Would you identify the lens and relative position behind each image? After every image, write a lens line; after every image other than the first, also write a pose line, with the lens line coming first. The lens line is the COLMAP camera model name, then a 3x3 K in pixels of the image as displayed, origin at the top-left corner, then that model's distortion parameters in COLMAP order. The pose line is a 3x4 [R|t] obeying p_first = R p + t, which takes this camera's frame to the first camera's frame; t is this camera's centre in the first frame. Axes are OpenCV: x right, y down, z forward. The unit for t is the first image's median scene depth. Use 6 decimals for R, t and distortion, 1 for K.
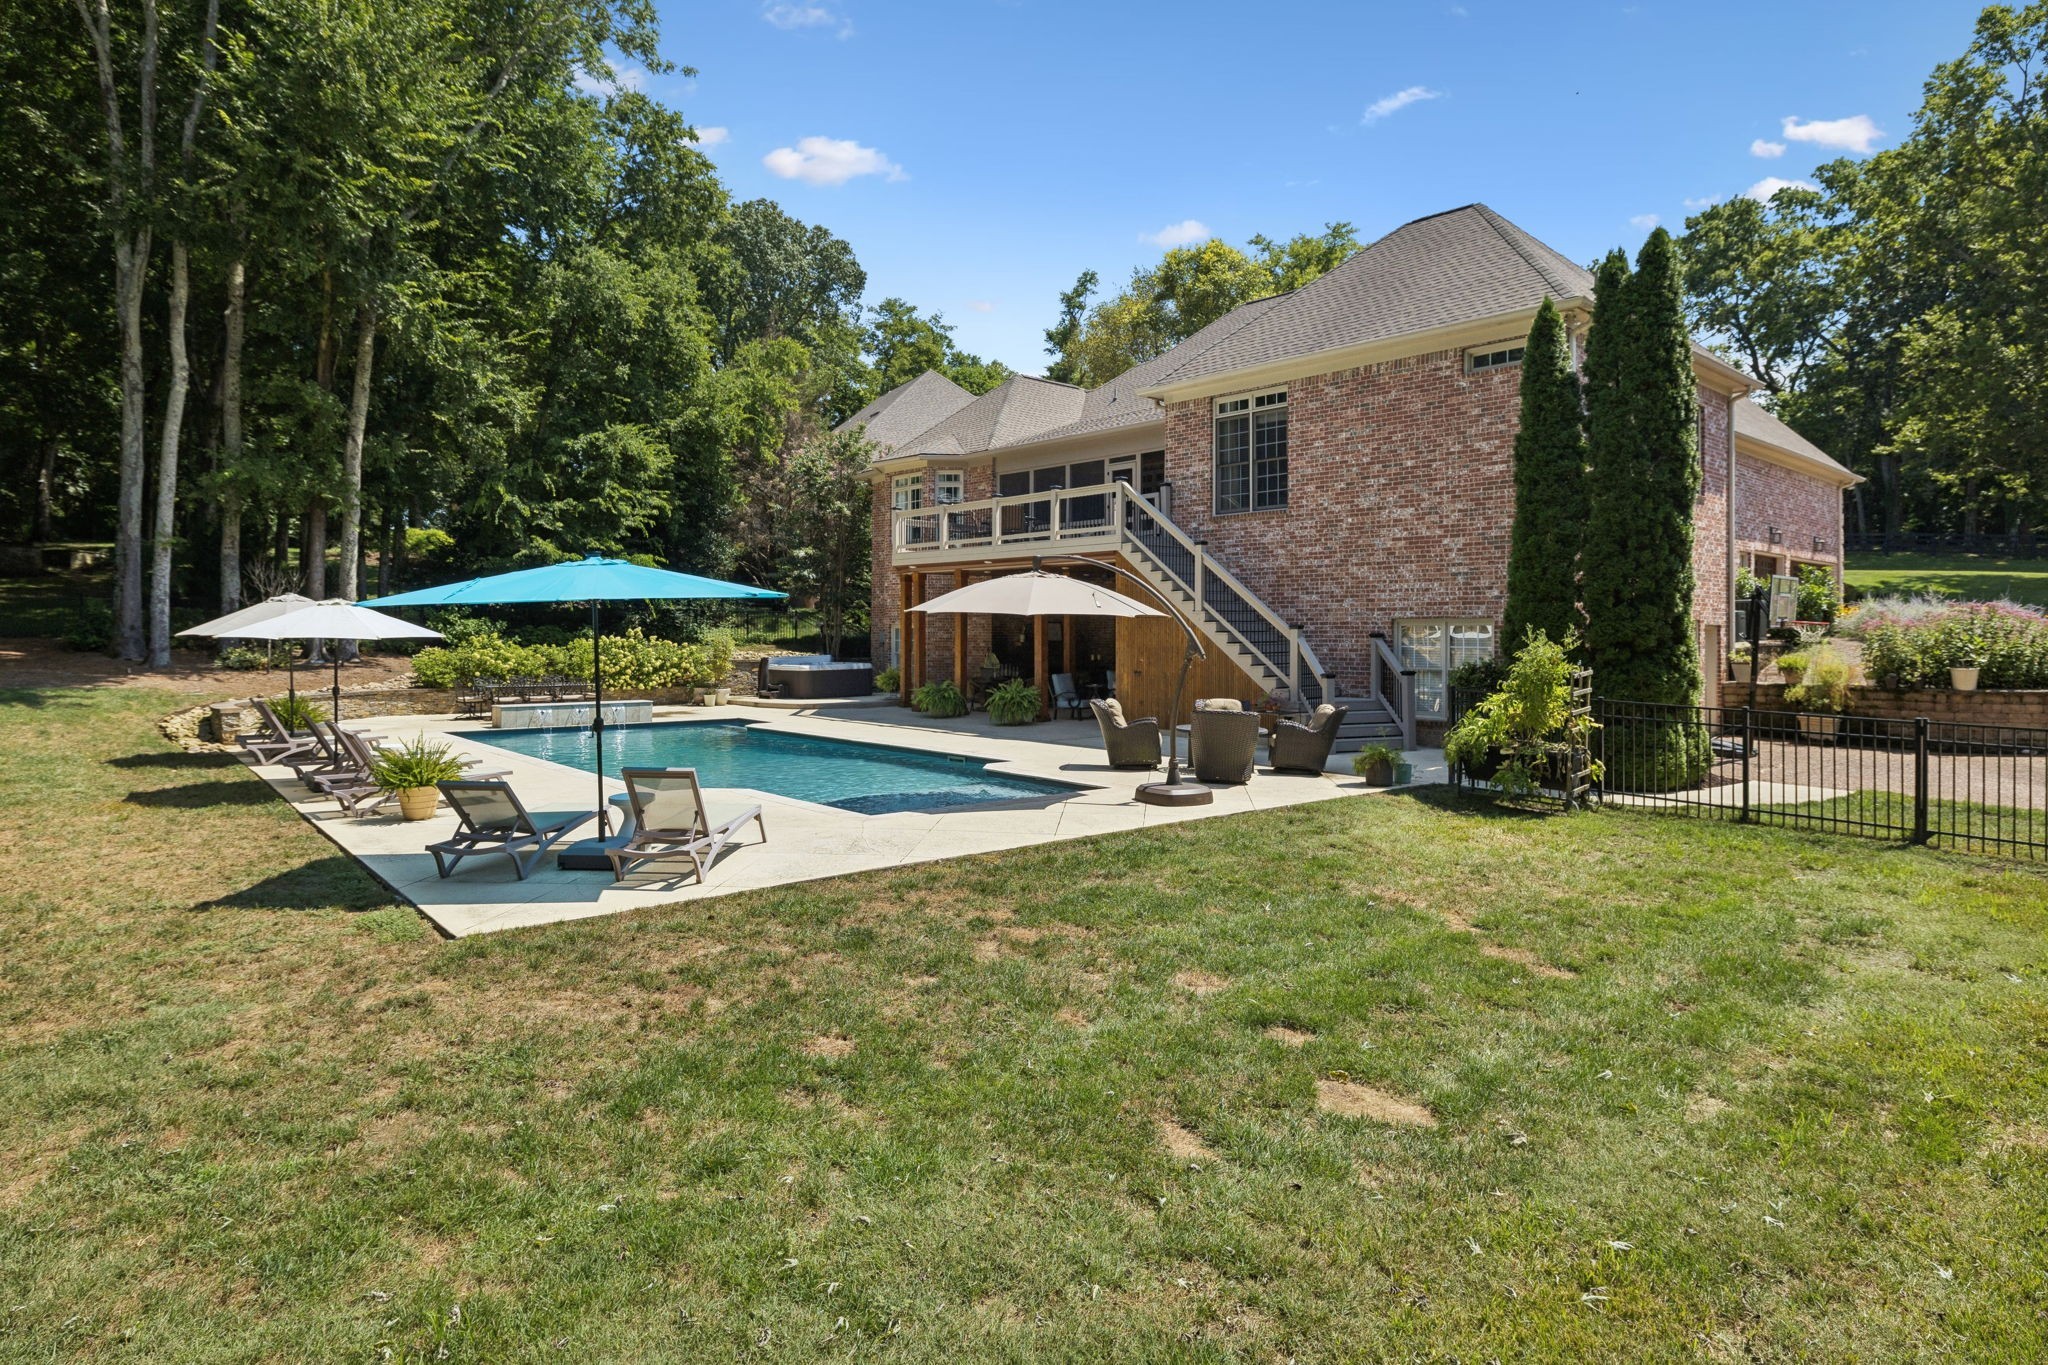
lens RADIAL K [[1081.0, 0, 1023.1], [0, 1081.0, 668.1], [0, 0, 1]] dist [0.001695, 0.000110]
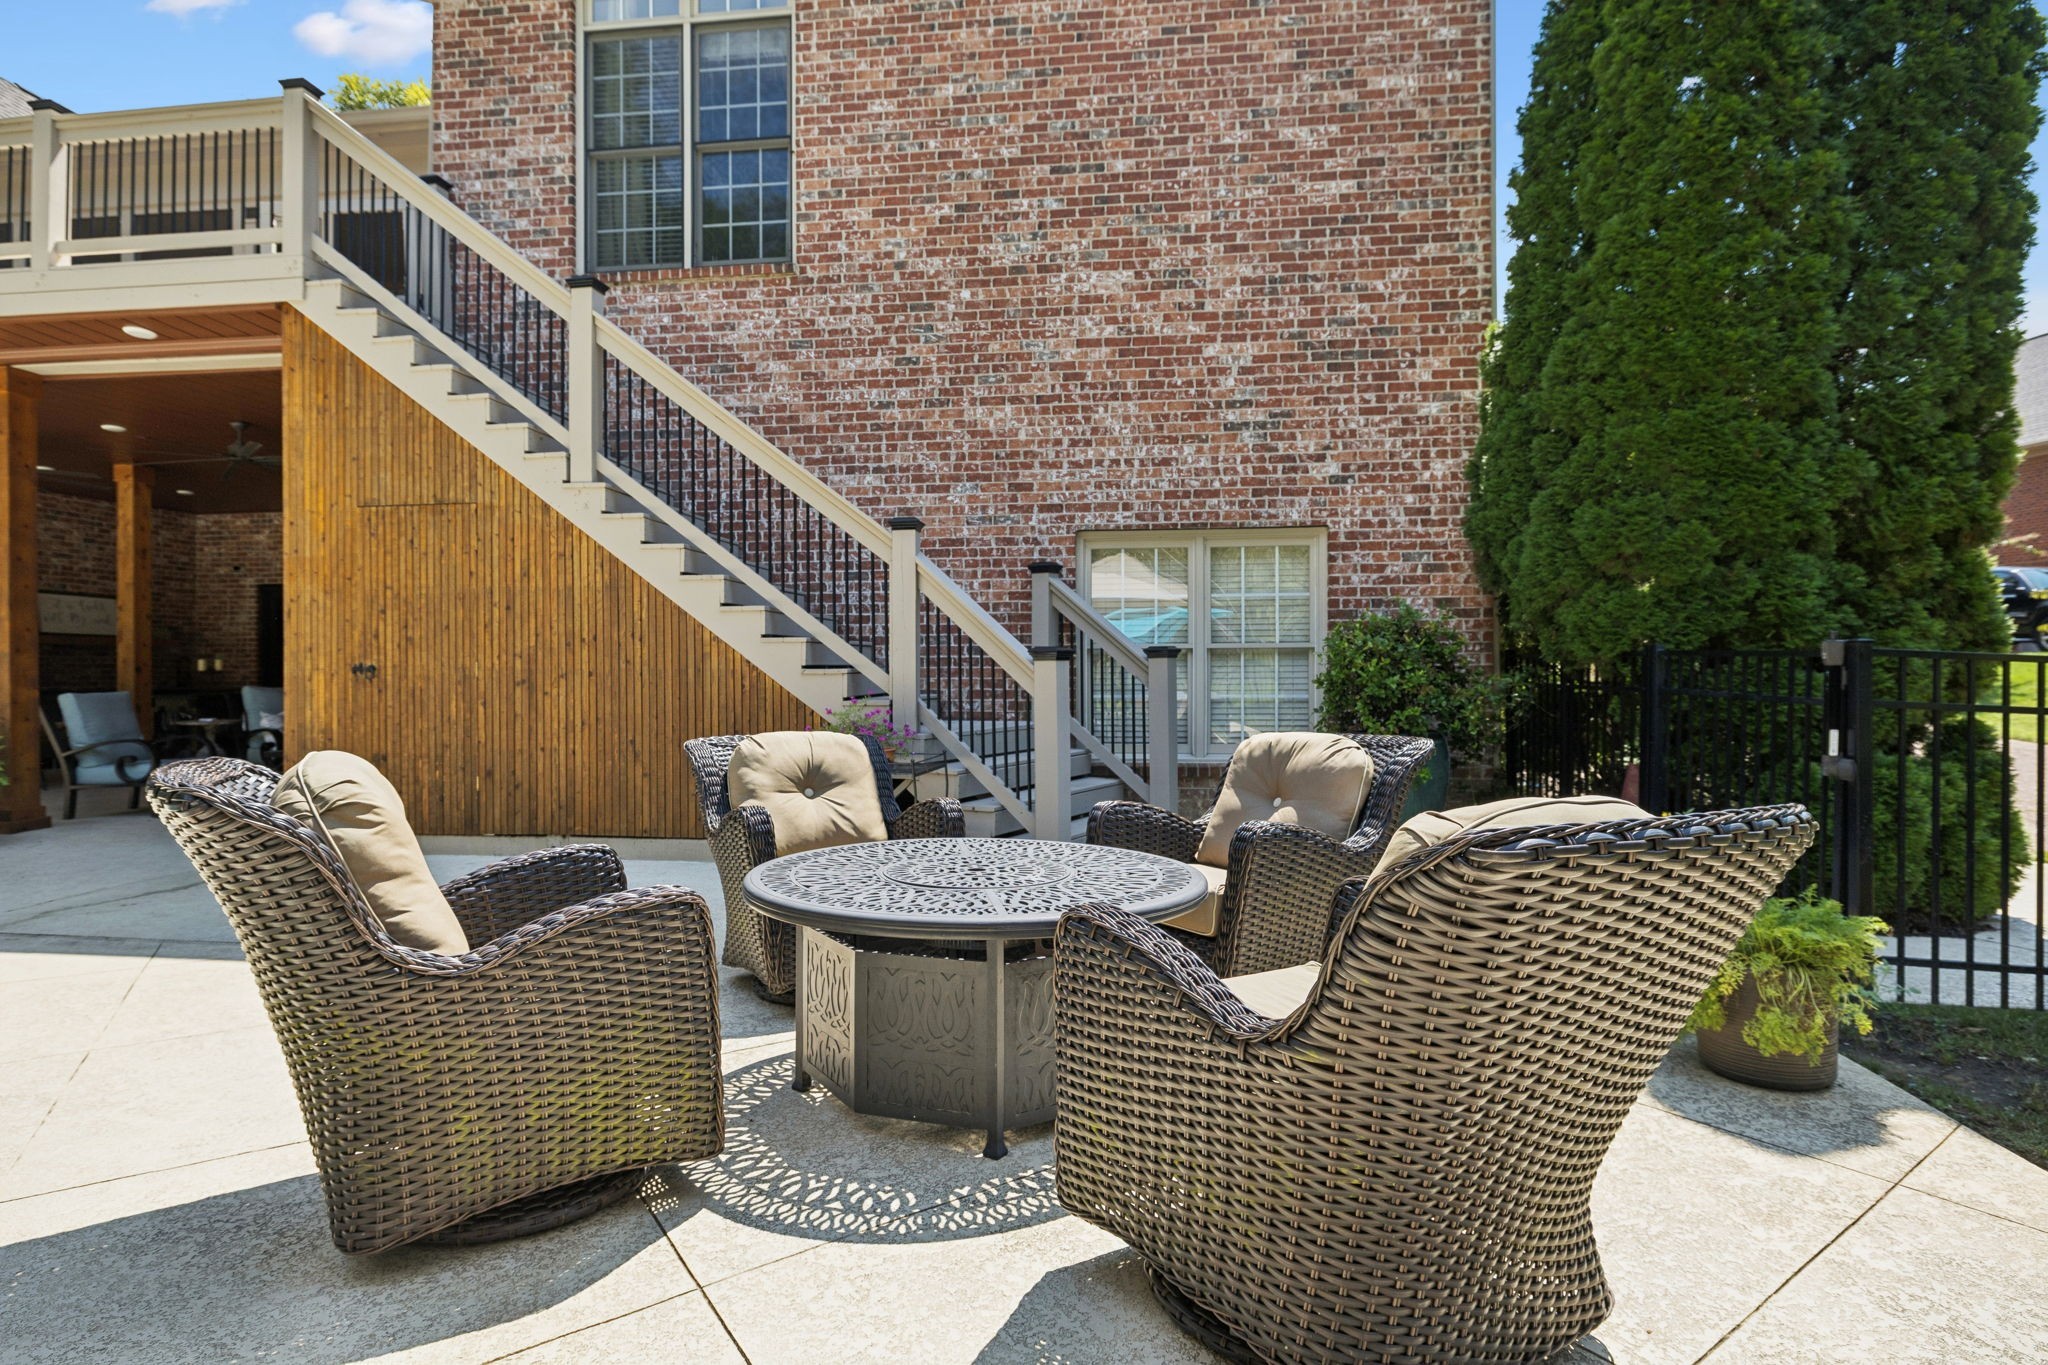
lens RADIAL K [[1081.0, 0, 1021.3], [0, 1081.0, 668.2], [0, 0, 1]] dist [0.001695, 0.000110]
pose [[0.759508, 0.000335, 0.650498, 0.046300], [0.022262, 0.999401, -0.026508, 0.018656], [-0.650117, 0.034614, 0.759045, 0.668084]]
